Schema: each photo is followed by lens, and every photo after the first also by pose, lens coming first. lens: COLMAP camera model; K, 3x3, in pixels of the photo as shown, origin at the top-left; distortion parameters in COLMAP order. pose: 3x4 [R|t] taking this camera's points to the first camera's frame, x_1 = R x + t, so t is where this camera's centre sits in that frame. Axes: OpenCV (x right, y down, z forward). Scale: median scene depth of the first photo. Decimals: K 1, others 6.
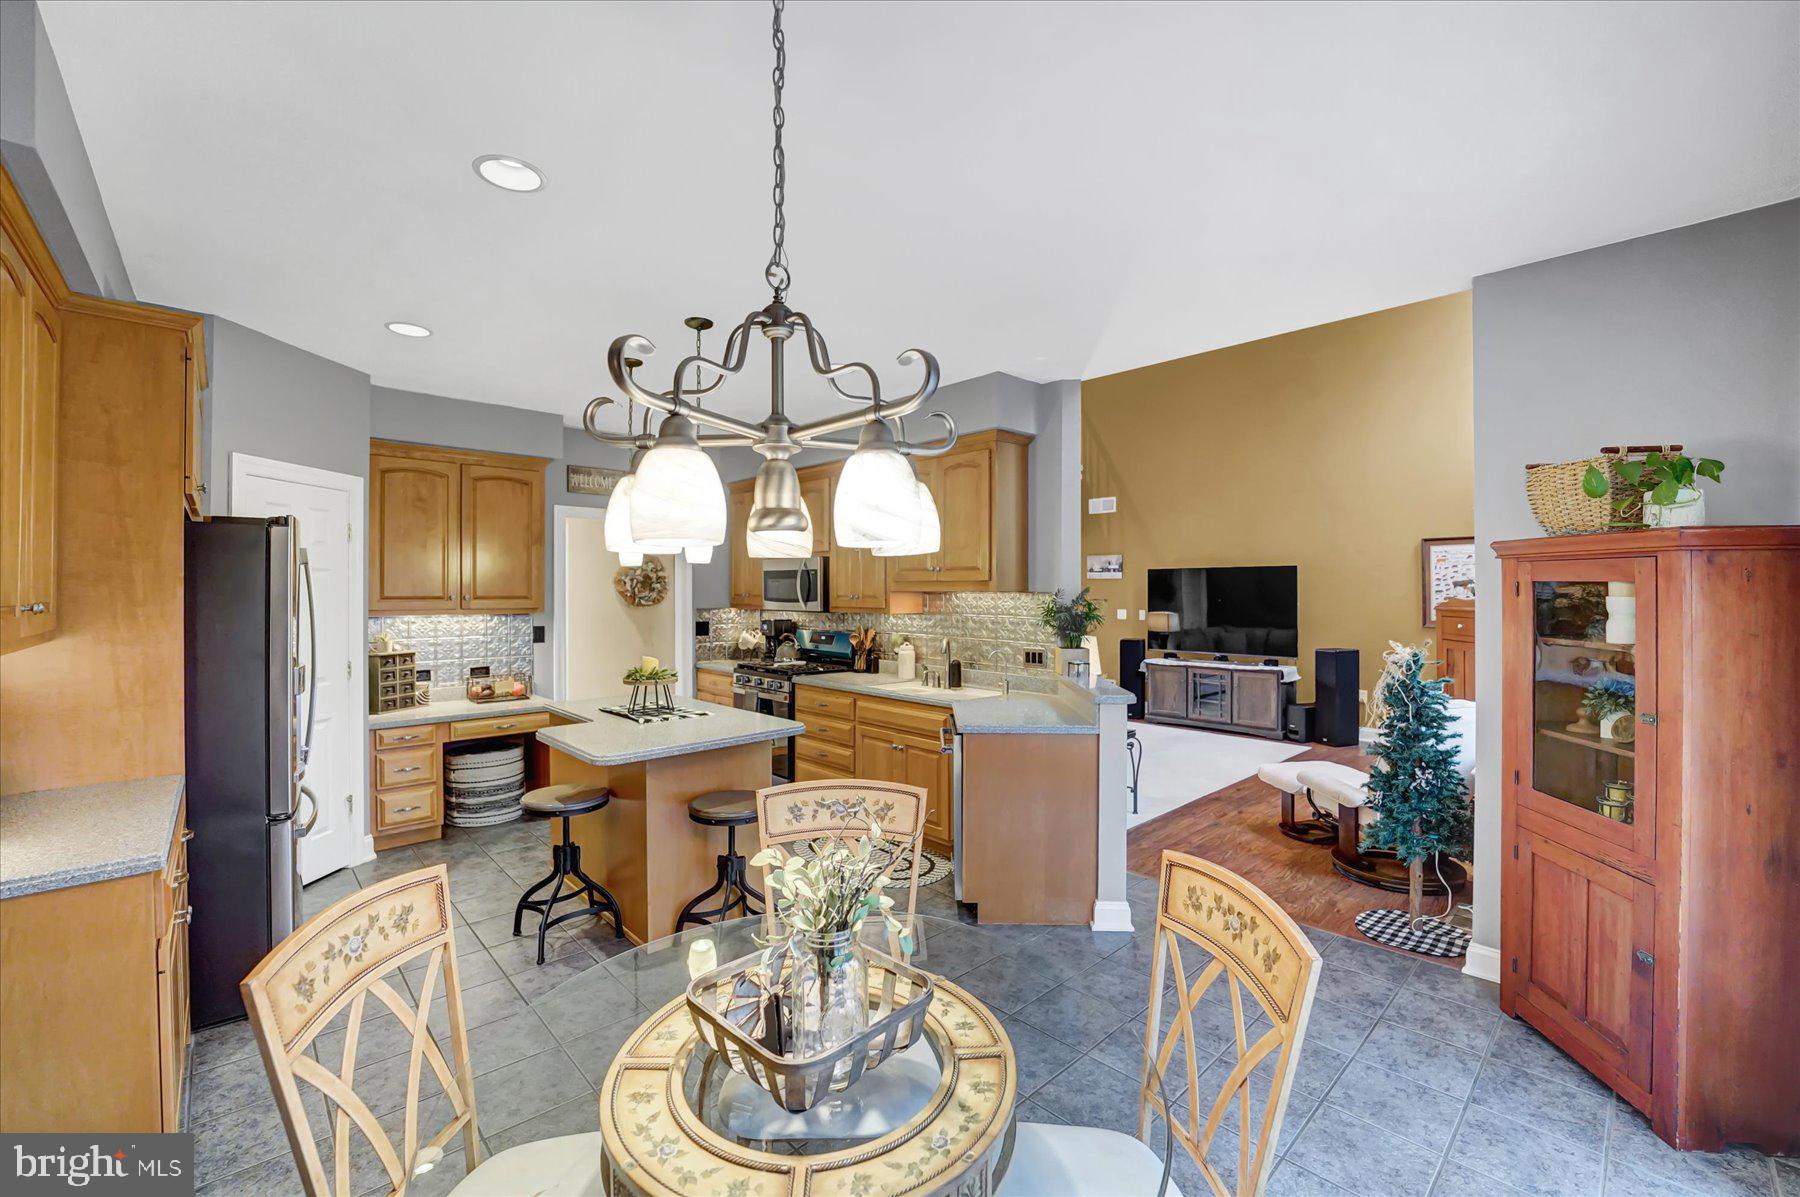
lens RADIAL K [[743.6, 0, 900.3], [0, 743.6, 593.5], [0, 0, 1]] dist [-0.019238, -0.000081]
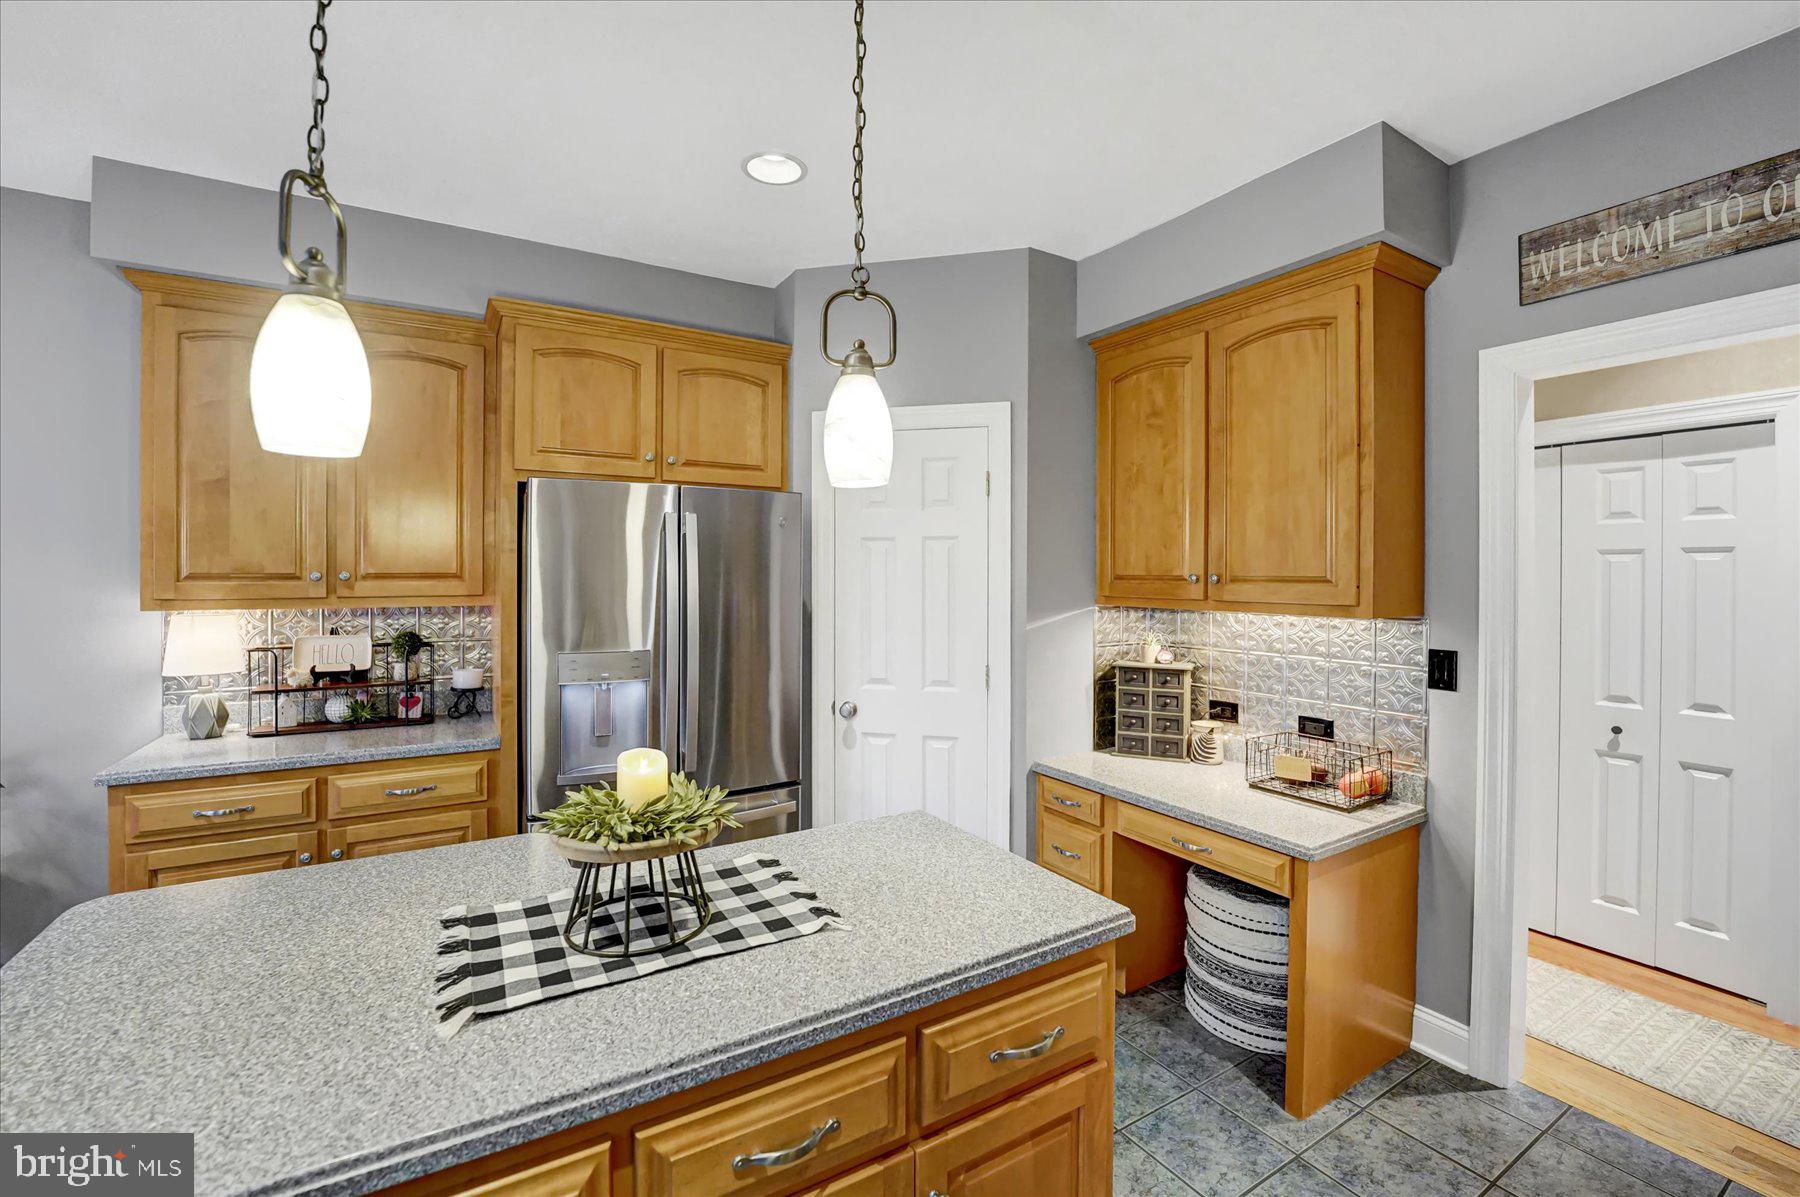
lens RADIAL K [[743.6, 0, 901.9], [0, 743.6, 578.9], [0, 0, 1]] dist [-0.019238, -0.000081]
pose [[-0.188963, 0.000655, -0.981984, -0.022972], [-0.010161, 0.999945, 0.002622, 0.006754], [0.981932, 0.010474, -0.188946, 0.853402]]
